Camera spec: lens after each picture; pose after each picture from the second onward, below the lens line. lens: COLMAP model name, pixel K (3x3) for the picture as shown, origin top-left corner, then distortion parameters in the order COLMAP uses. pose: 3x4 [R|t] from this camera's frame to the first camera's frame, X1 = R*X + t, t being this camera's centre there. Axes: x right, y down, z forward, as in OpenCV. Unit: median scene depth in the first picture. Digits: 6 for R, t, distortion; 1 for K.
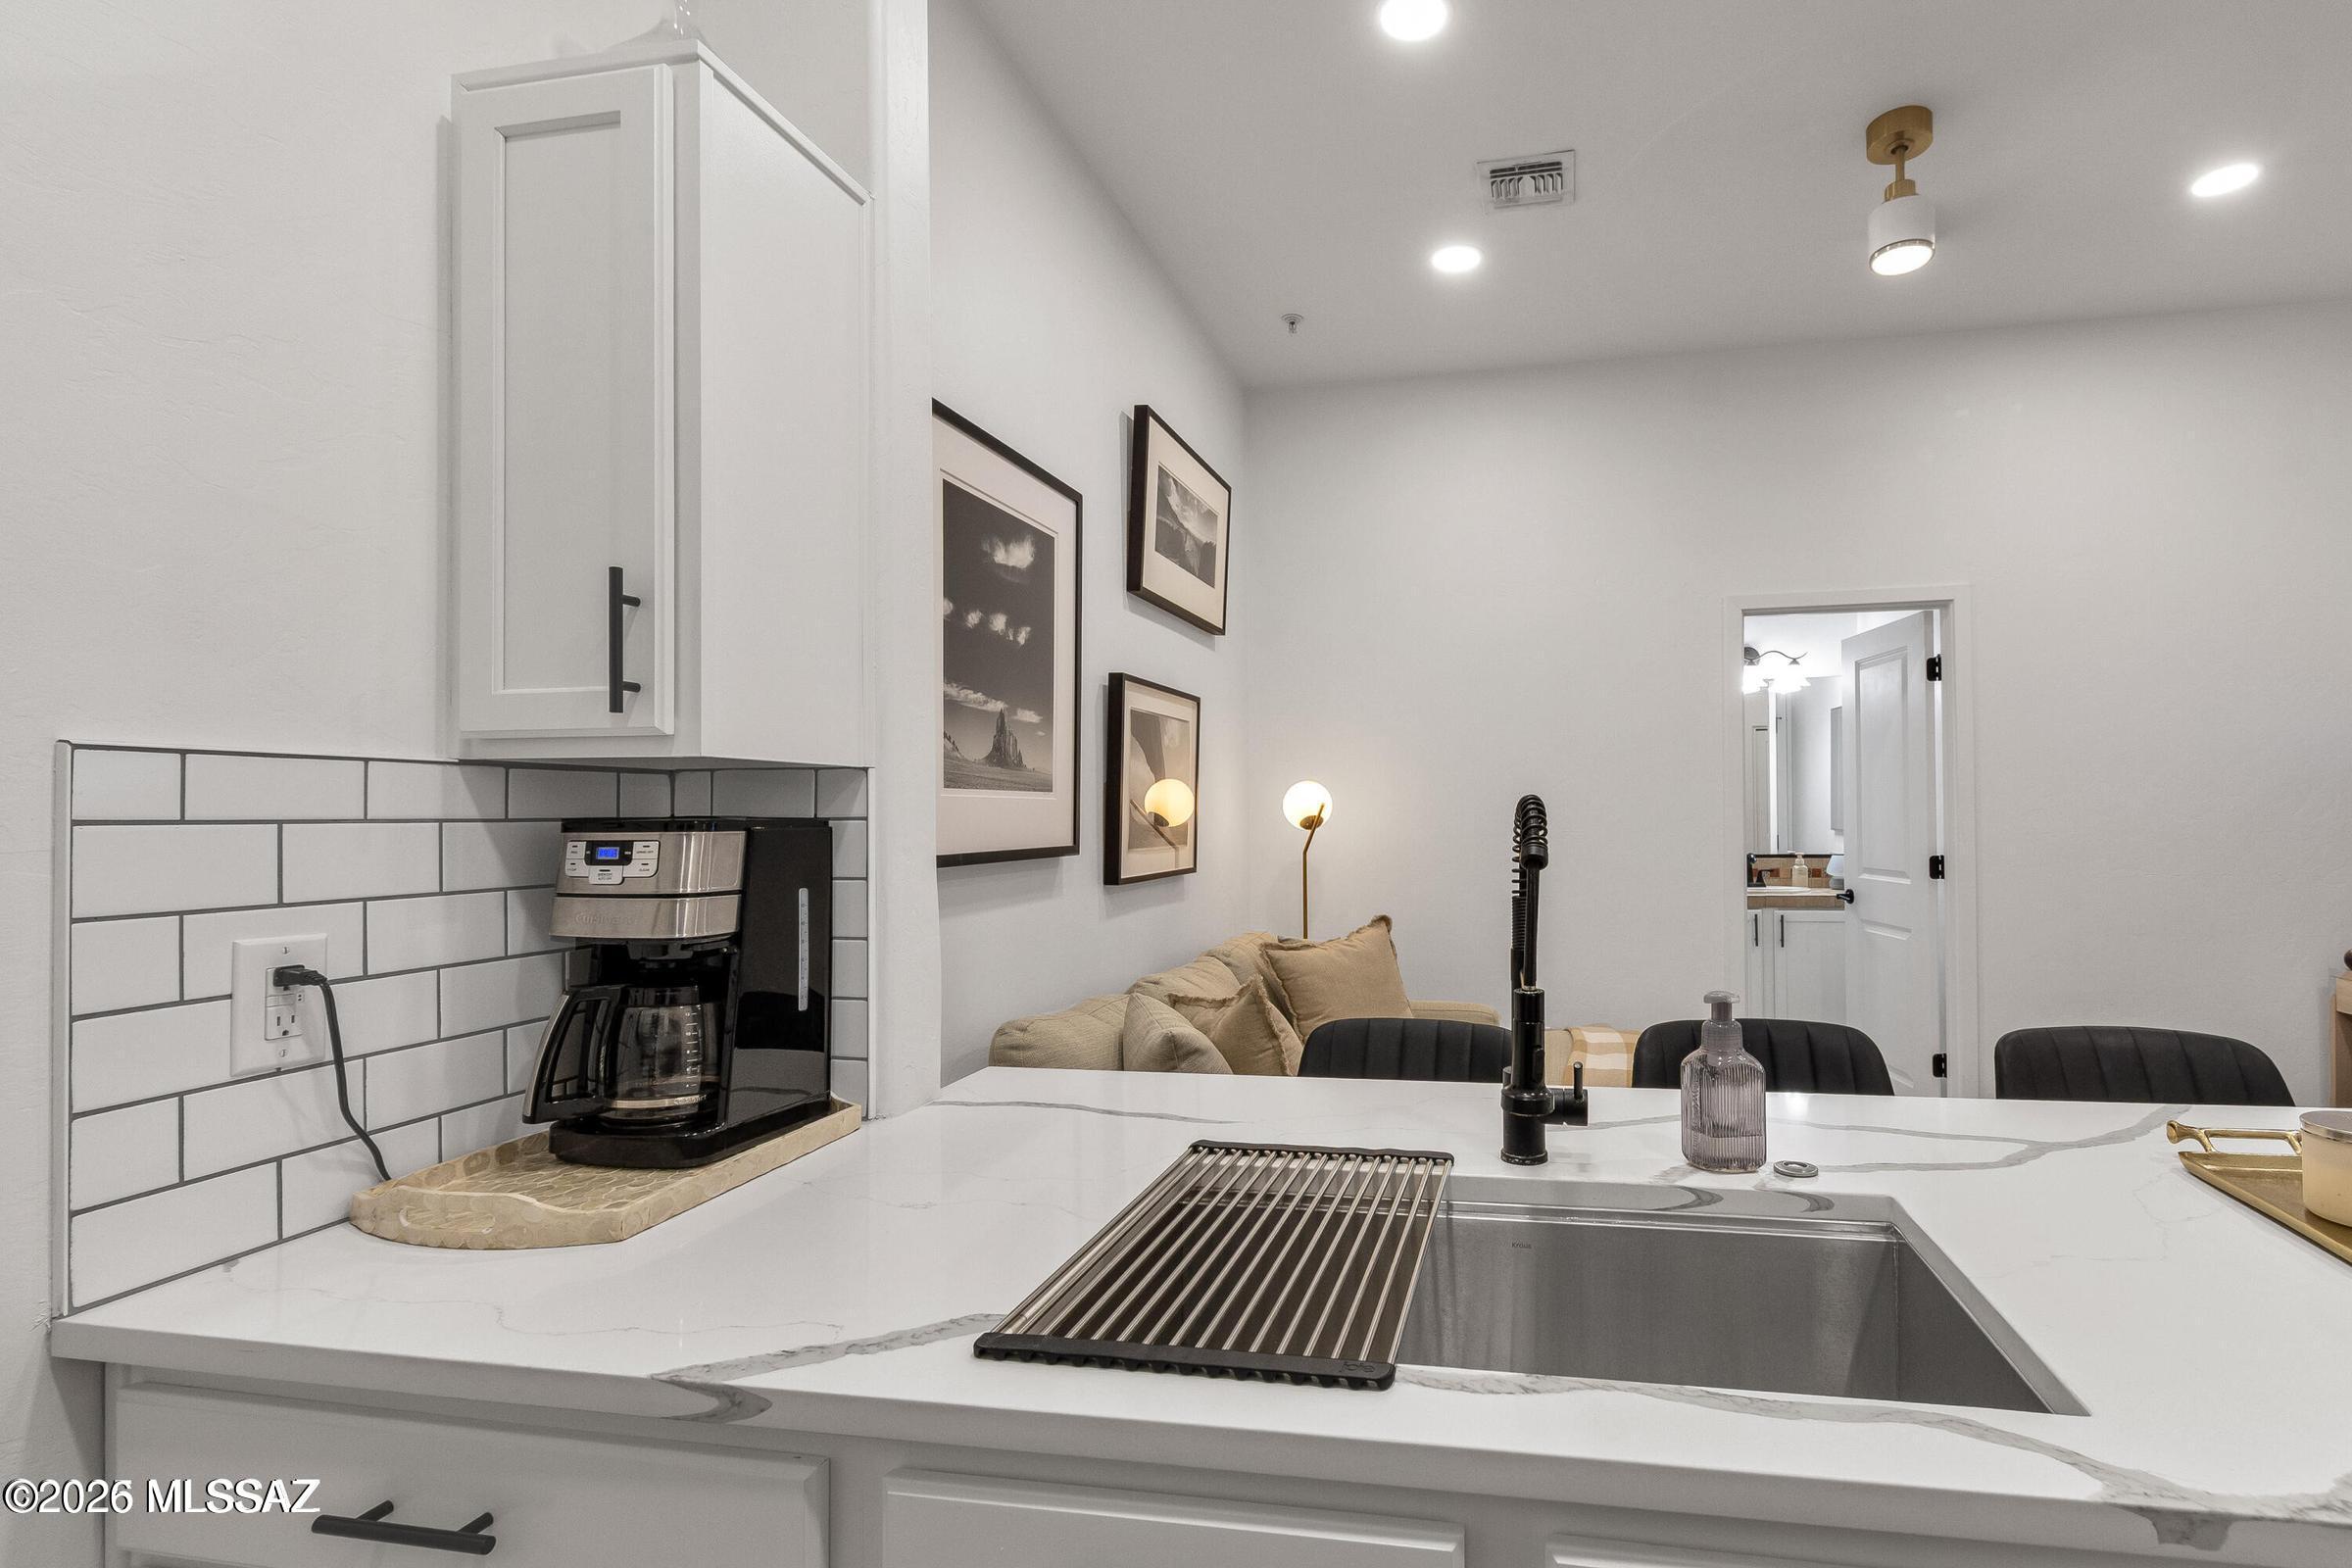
lens RADIAL K [[1124.6, 0, 1356.5], [0, 1124.6, 796.5], [0, 0, 1]] dist [-0.001844, -0.000407]
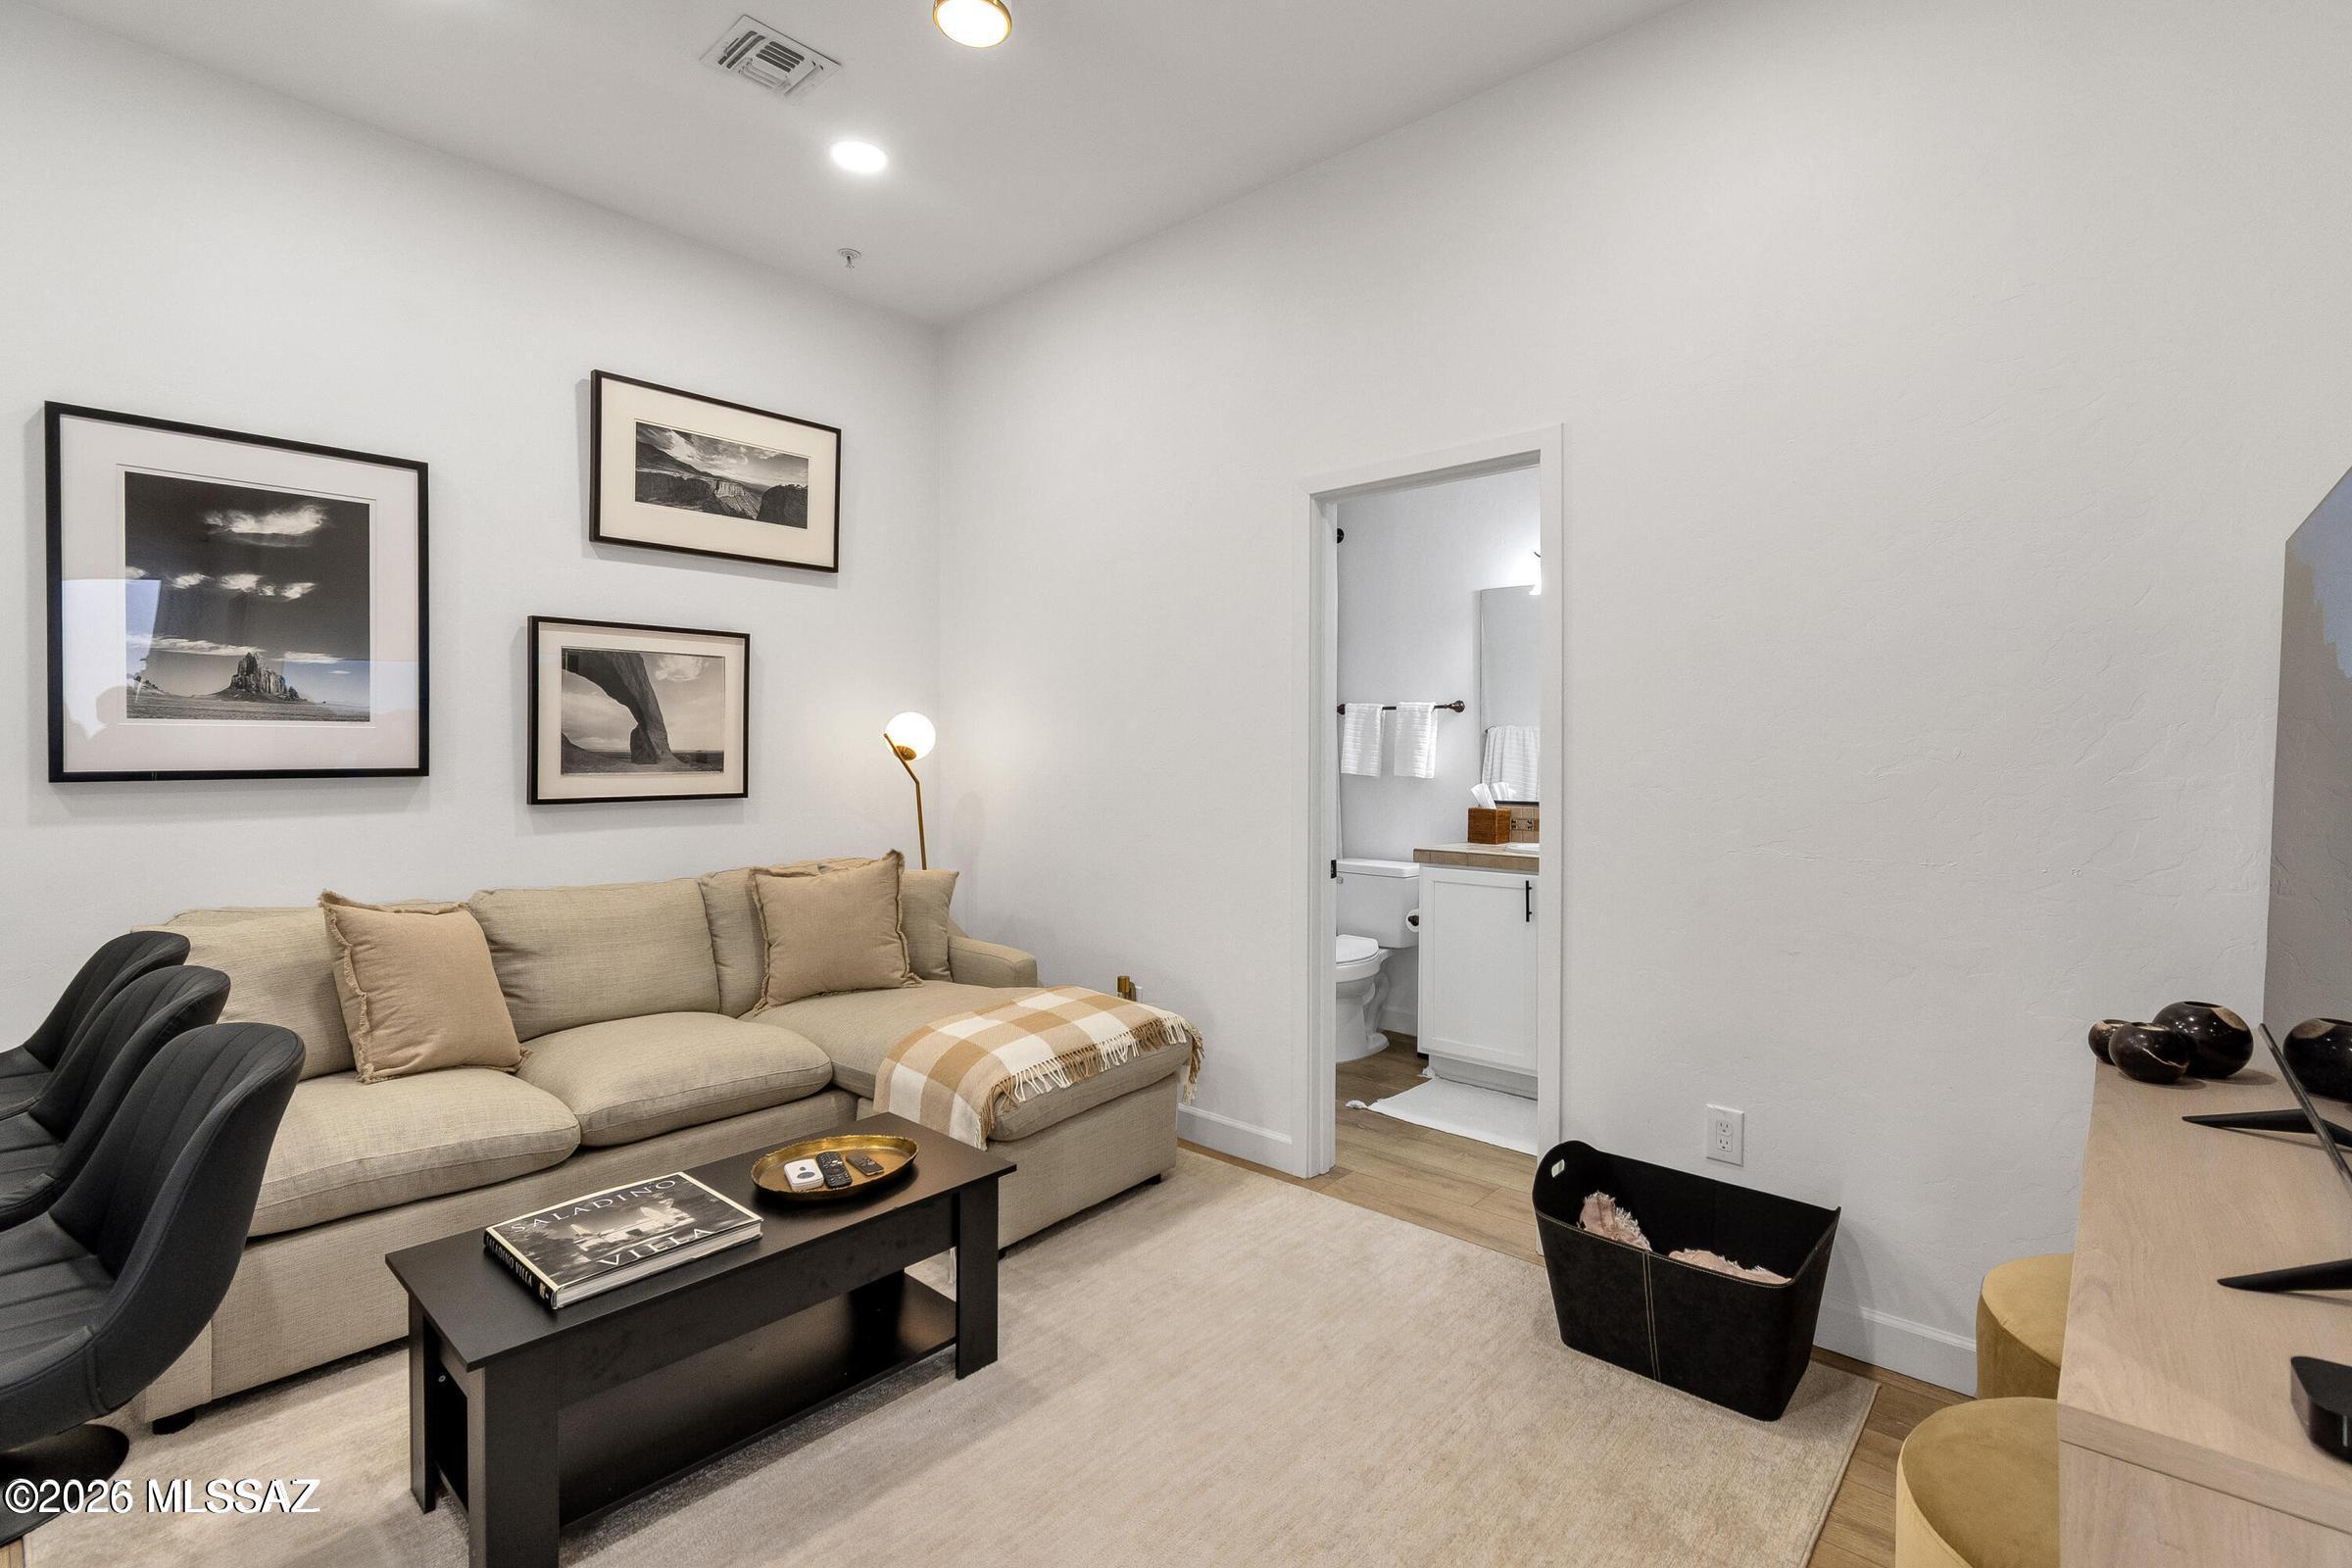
lens RADIAL K [[1086.4, 0, 1255.5], [0, 1086.4, 762.1], [0, 0, 1]] dist [-0.002174, -0.001577]
pose [[0.867084, 0.019246, -0.497791, 1.220929], [-0.003476, 0.999463, 0.032587, -0.002322], [0.498150, -0.026525, 0.866685, 0.530615]]
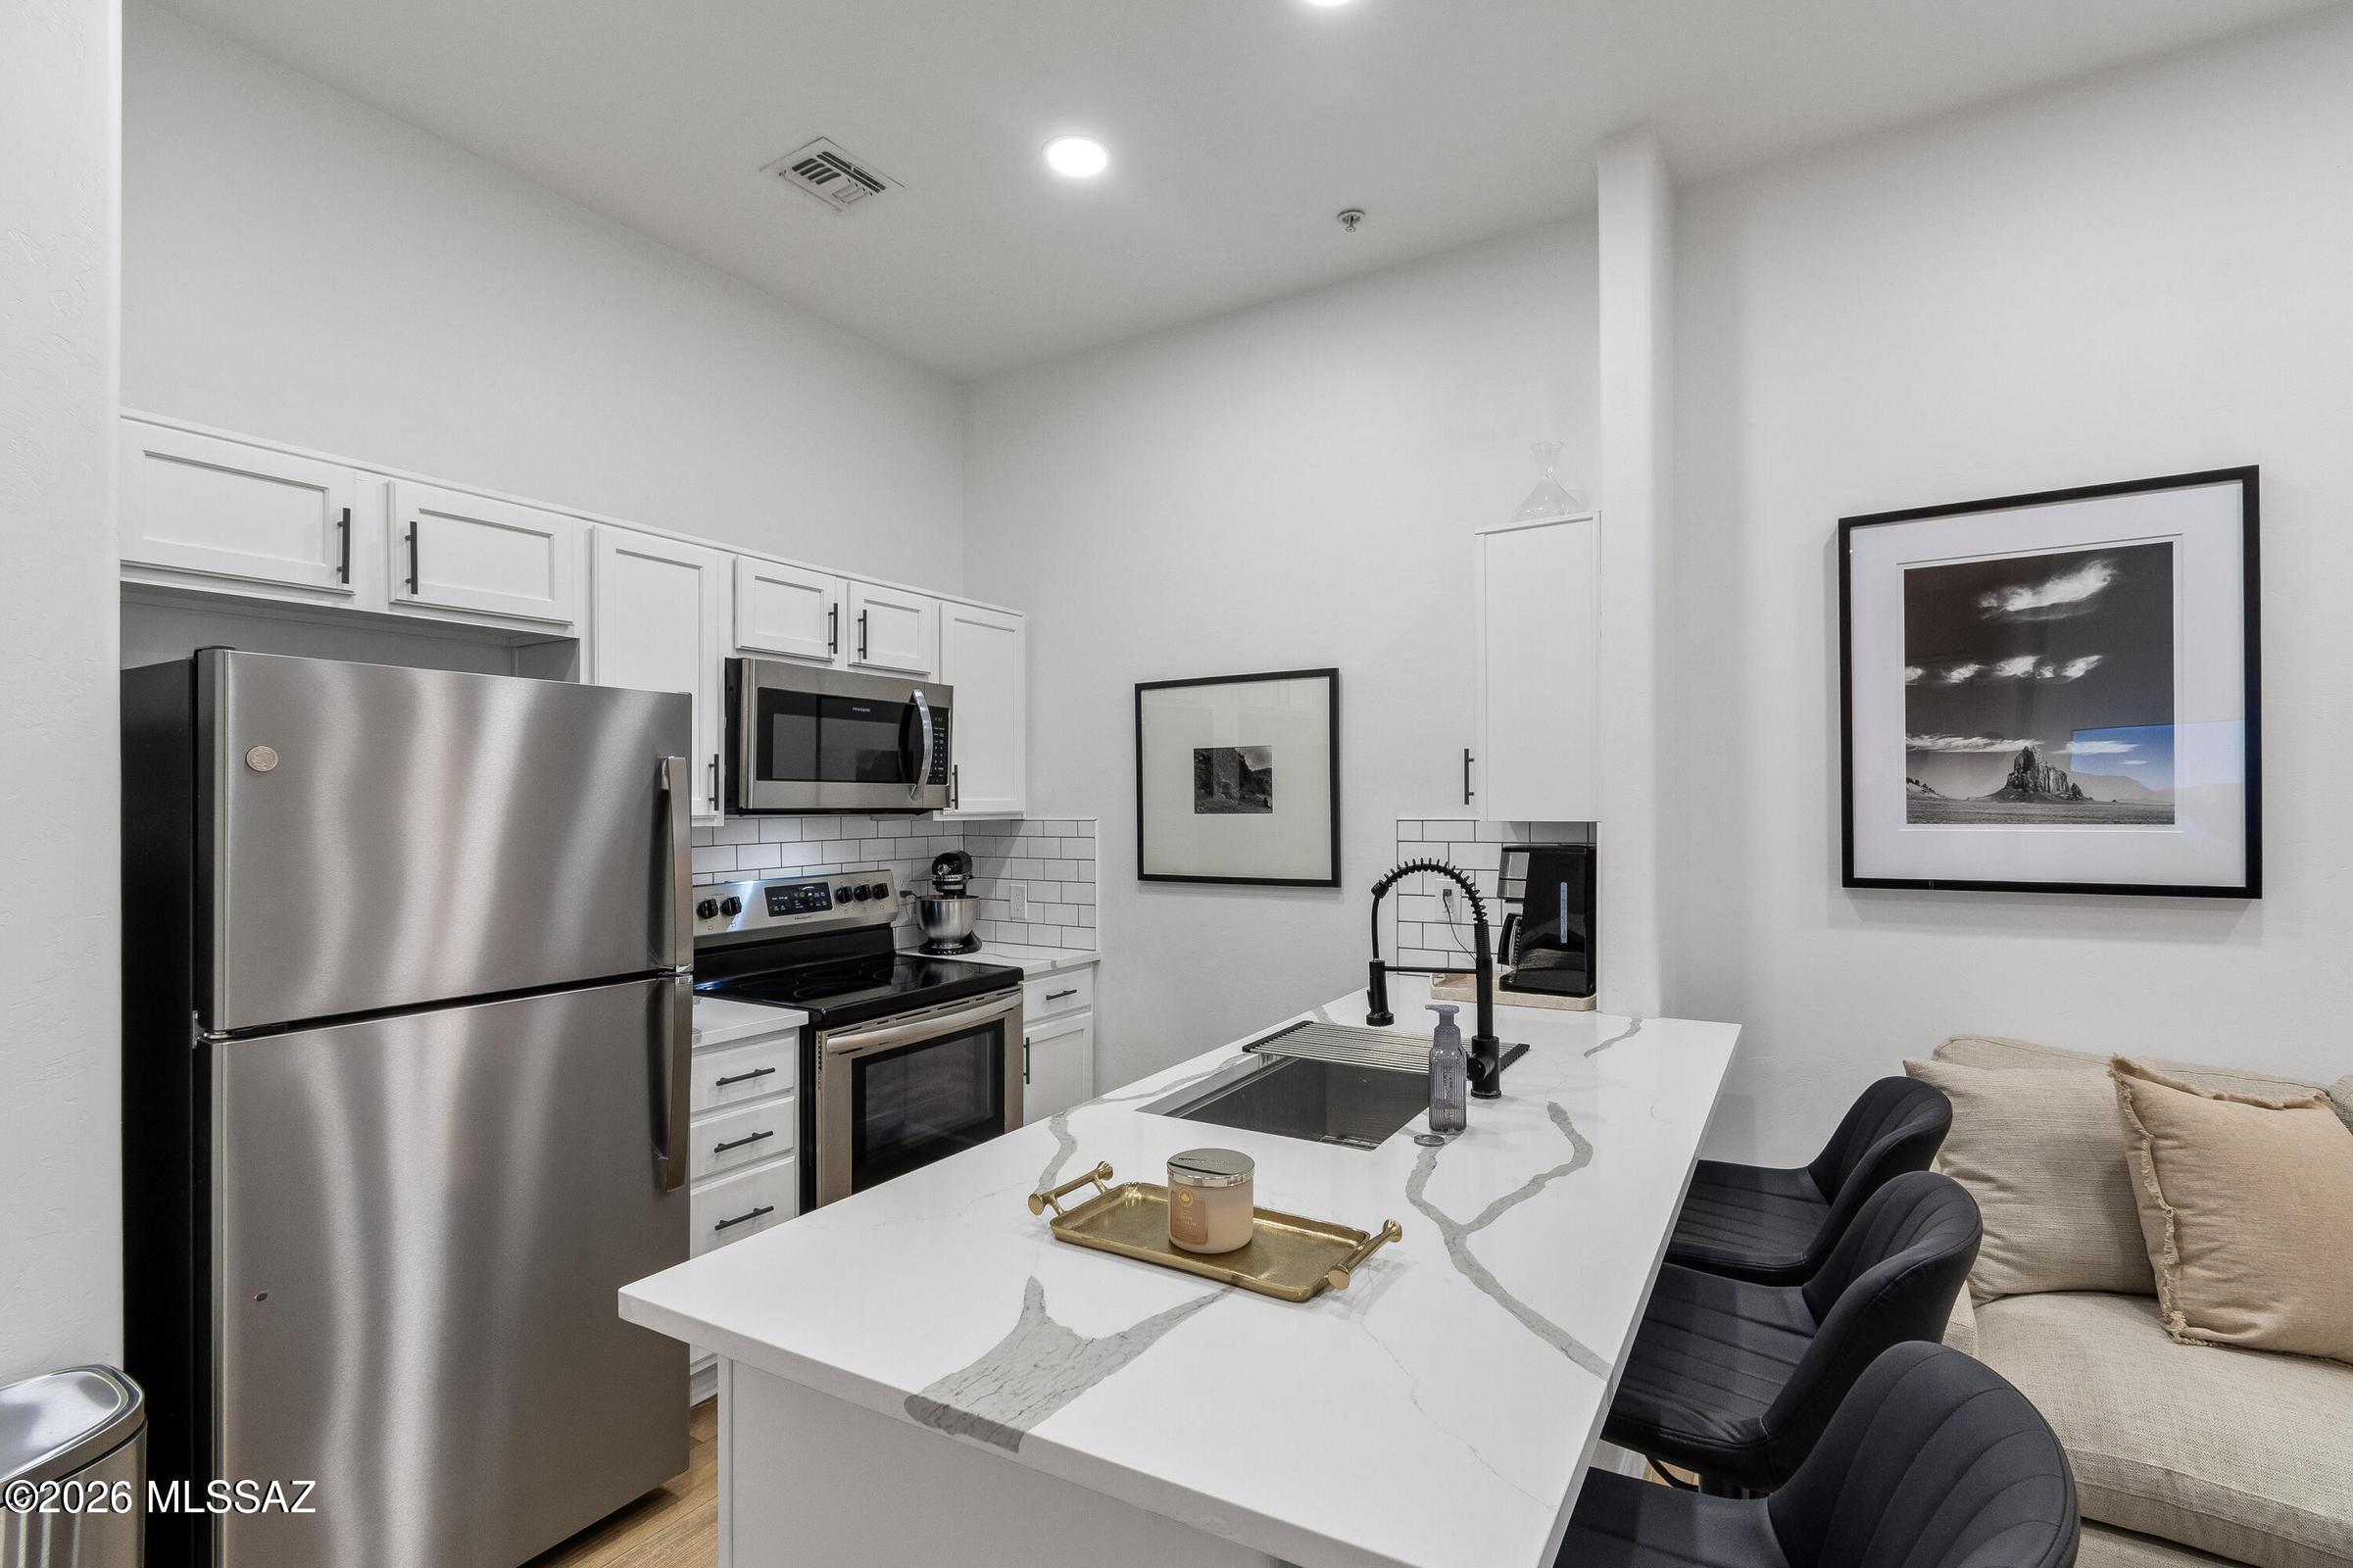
lens RADIAL K [[1063.4, 0, 1186.2], [0, 1063.4, 800.5], [0, 0, 1]] dist [0.002383, -0.000049]
pose [[-0.367979, 0.011690, -0.929761, 0.910219], [0.028407, 0.999596, 0.001326, -0.052043], [0.929400, -0.025924, -0.368162, 0.641467]]
